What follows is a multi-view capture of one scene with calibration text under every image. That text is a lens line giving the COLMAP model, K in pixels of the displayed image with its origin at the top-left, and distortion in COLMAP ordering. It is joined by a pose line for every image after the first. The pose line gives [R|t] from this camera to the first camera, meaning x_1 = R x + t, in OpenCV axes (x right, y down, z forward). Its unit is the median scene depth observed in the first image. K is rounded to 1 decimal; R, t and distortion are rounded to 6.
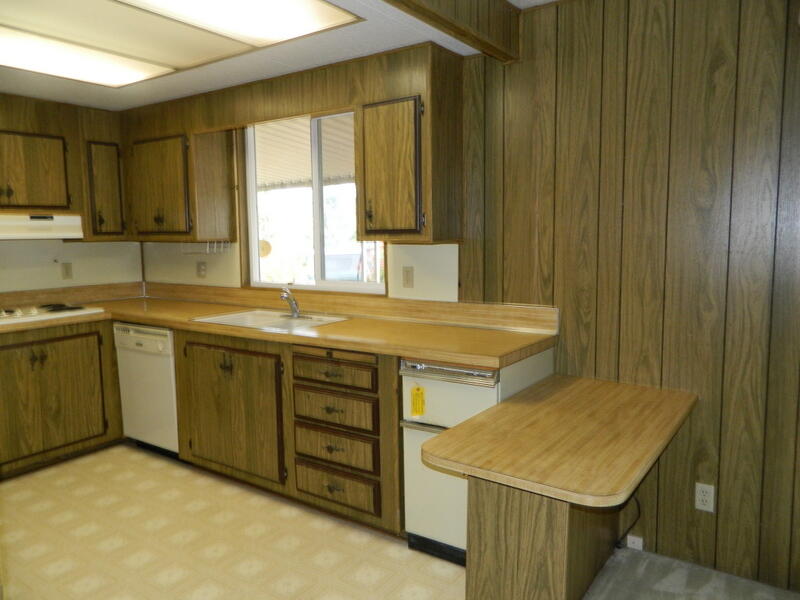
lens RADIAL K [[605.1, 0, 397.7], [0, 605.1, 296.5], [0, 0, 1]] dist [-0.004320, -0.002741]
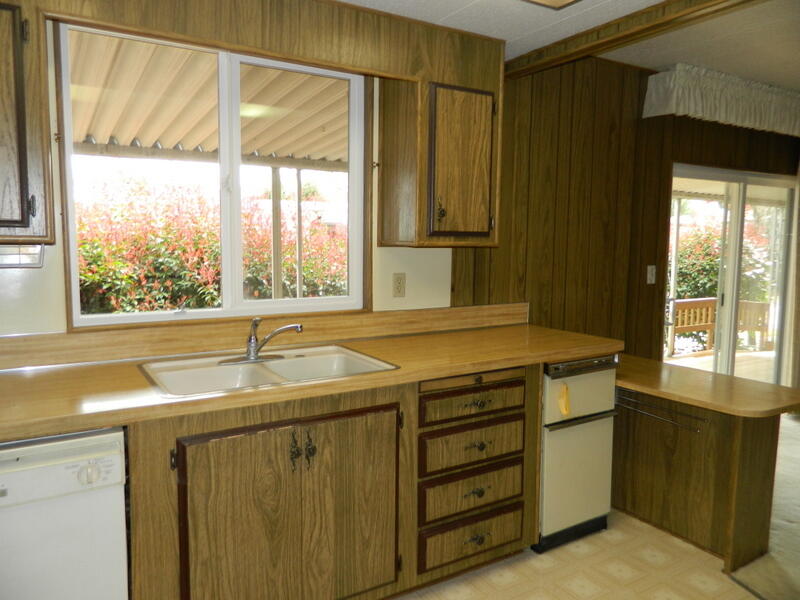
lens RADIAL K [[605.1, 0, 397.7], [0, 605.1, 296.5], [0, 0, 1]] dist [-0.004320, -0.002741]
pose [[0.383015, -0.077053, 0.920523, -0.890674], [0.077962, 0.995656, 0.050904, -0.069060], [-0.920446, 0.052269, 0.387359, 0.753418]]
